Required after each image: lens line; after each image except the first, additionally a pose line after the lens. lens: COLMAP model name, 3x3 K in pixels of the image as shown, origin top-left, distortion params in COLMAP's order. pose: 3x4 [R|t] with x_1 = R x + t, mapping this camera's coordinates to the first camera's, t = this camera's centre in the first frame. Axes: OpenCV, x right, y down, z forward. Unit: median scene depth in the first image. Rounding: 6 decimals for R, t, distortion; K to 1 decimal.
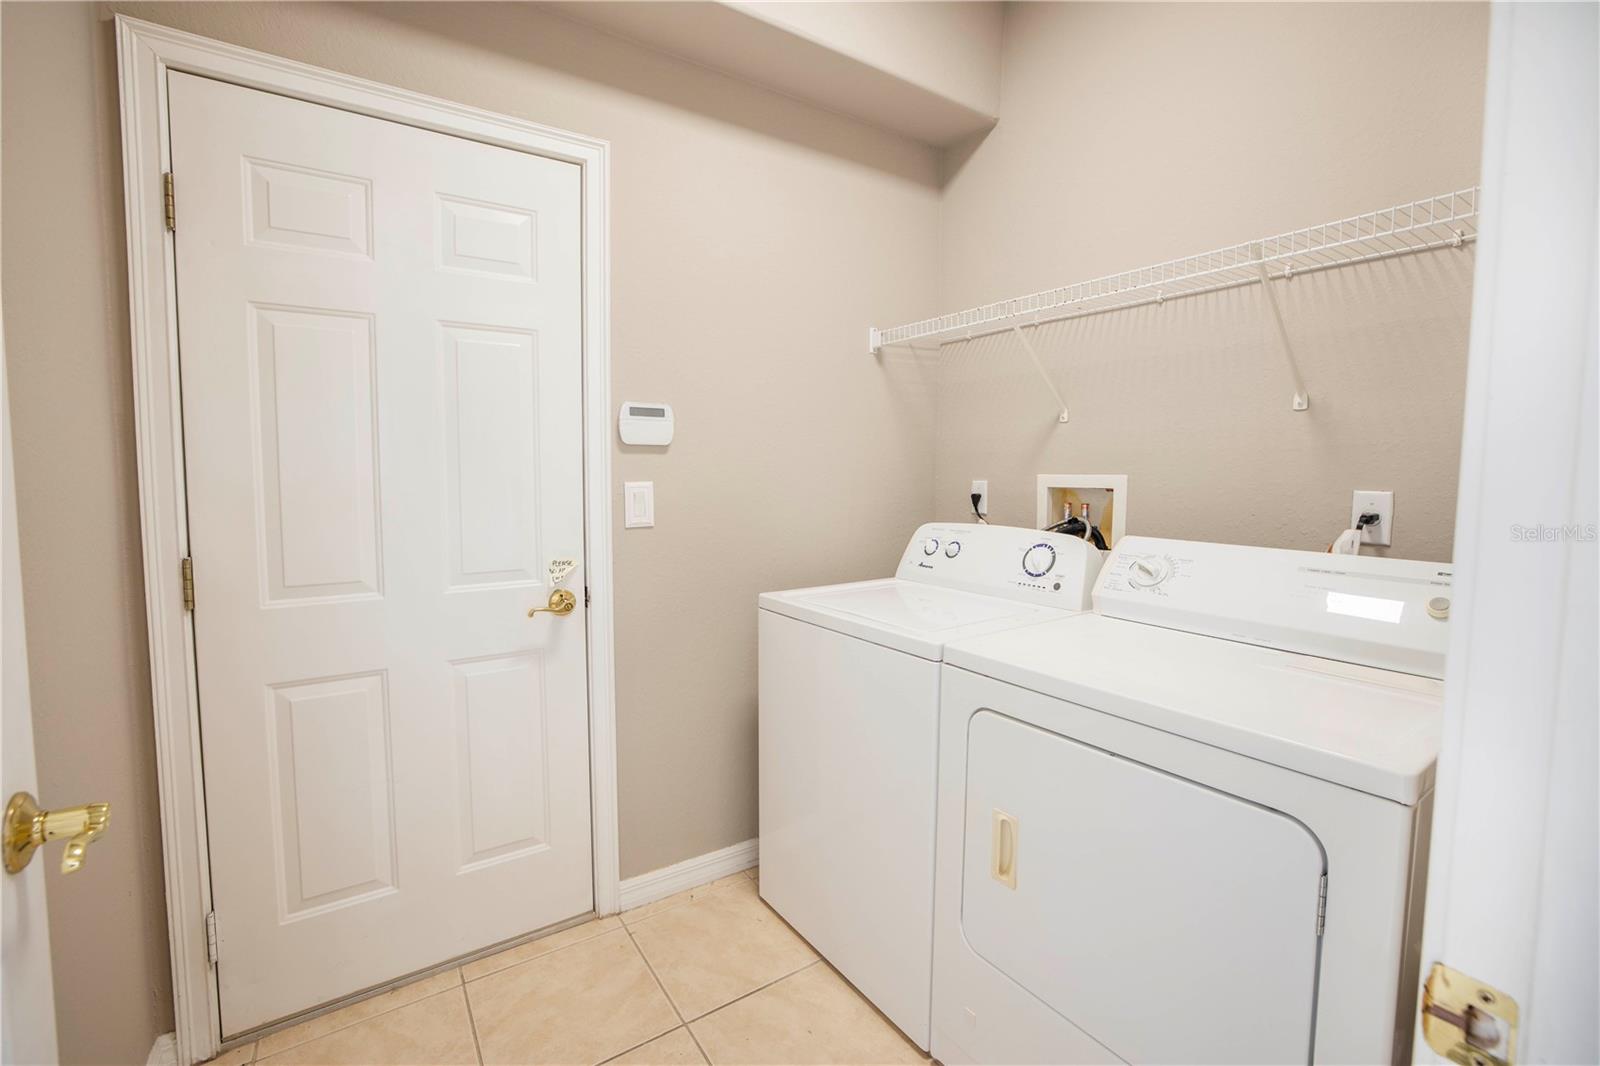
lens RADIAL K [[694.6, 0, 797.9], [0, 694.6, 511.8], [0, 0, 1]] dist [-0.036230, 0.013805]
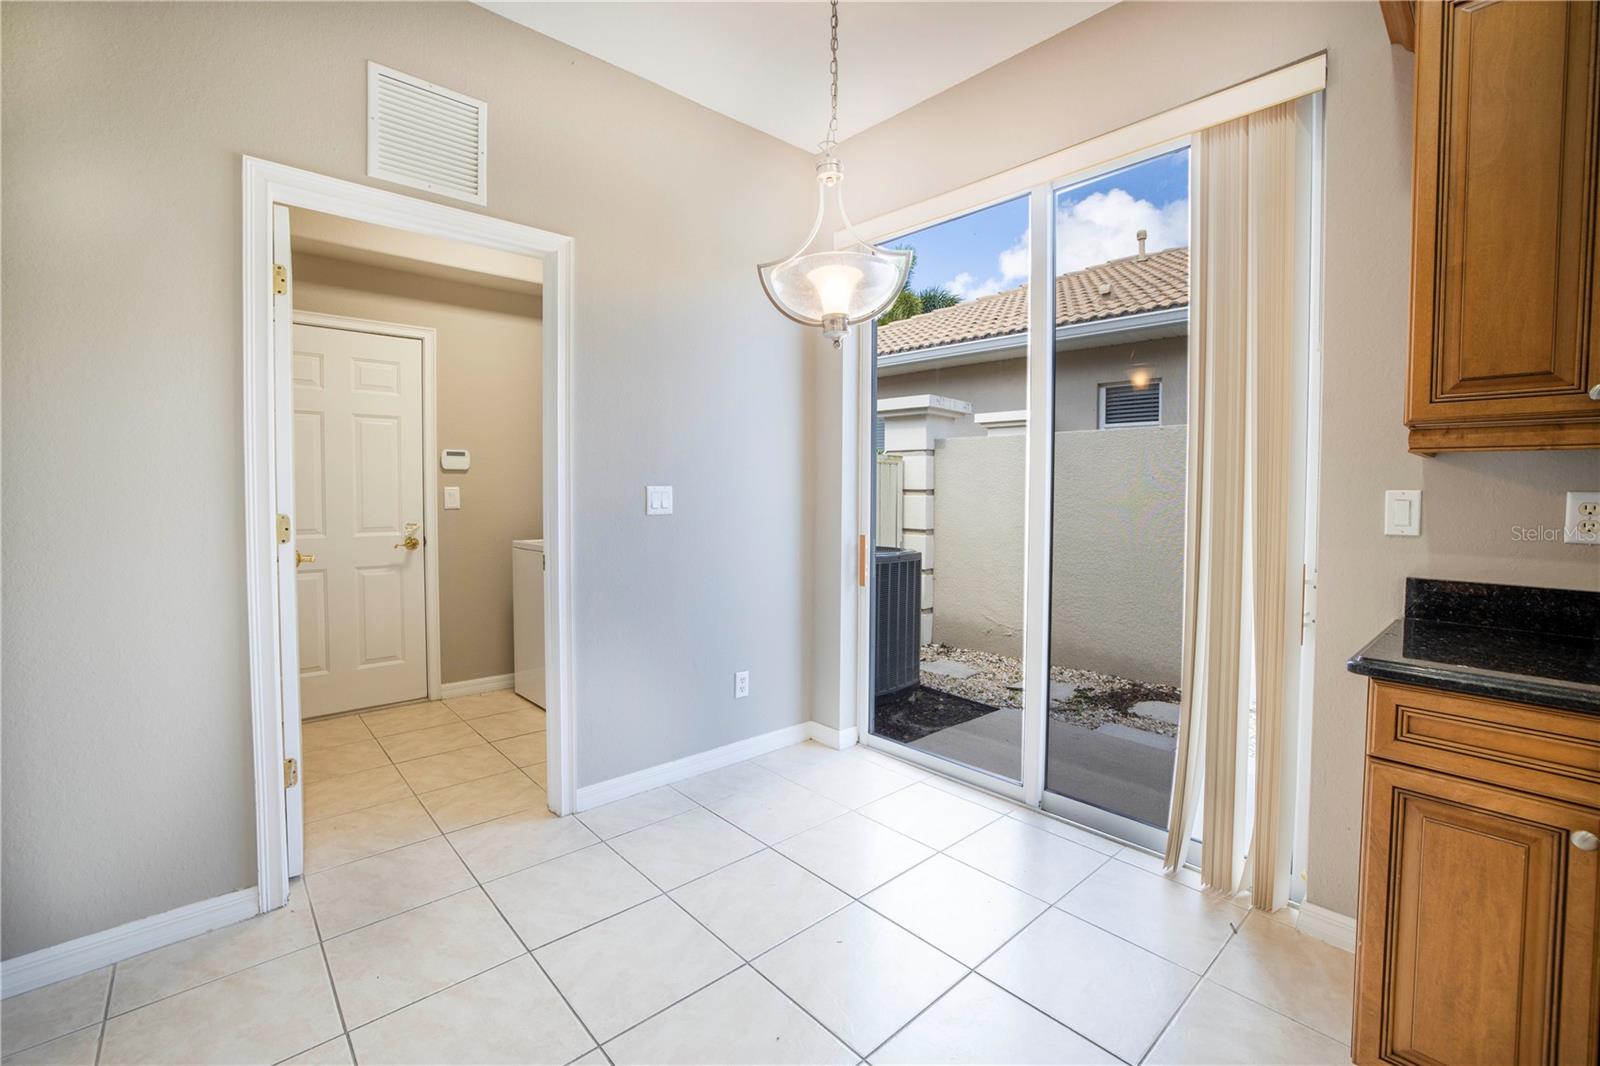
lens RADIAL K [[694.6, 0, 801.2], [0, 694.6, 515.5], [0, 0, 1]] dist [-0.036230, 0.013805]
pose [[0.984312, -0.002444, 0.176421, 0.454118], [0.006174, 0.999769, -0.020596, 0.094567], [-0.176330, 0.021362, 0.984099, -1.262256]]
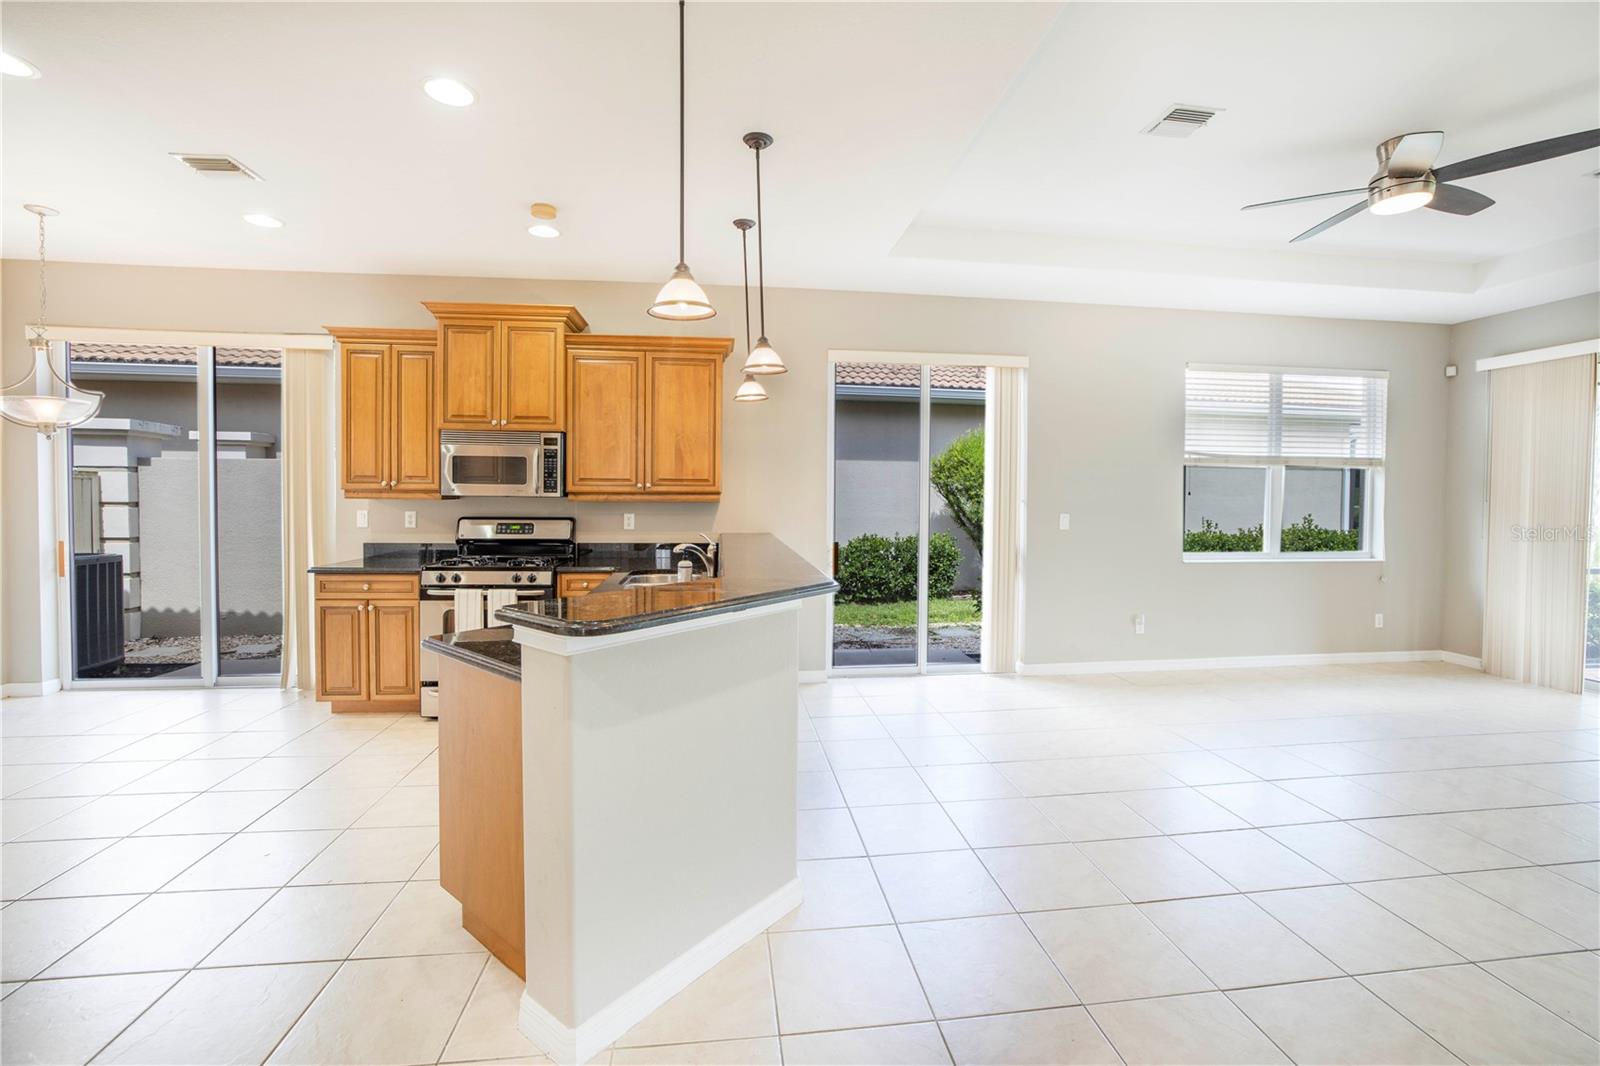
lens RADIAL K [[694.6, 0, 806.3], [0, 694.6, 512.0], [0, 0, 1]] dist [-0.036230, 0.013805]
pose [[0.428655, -0.019881, 0.903250, -0.136316], [0.045376, 0.998970, 0.000454, 0.124238], [-0.902328, 0.040791, 0.429115, -3.030648]]
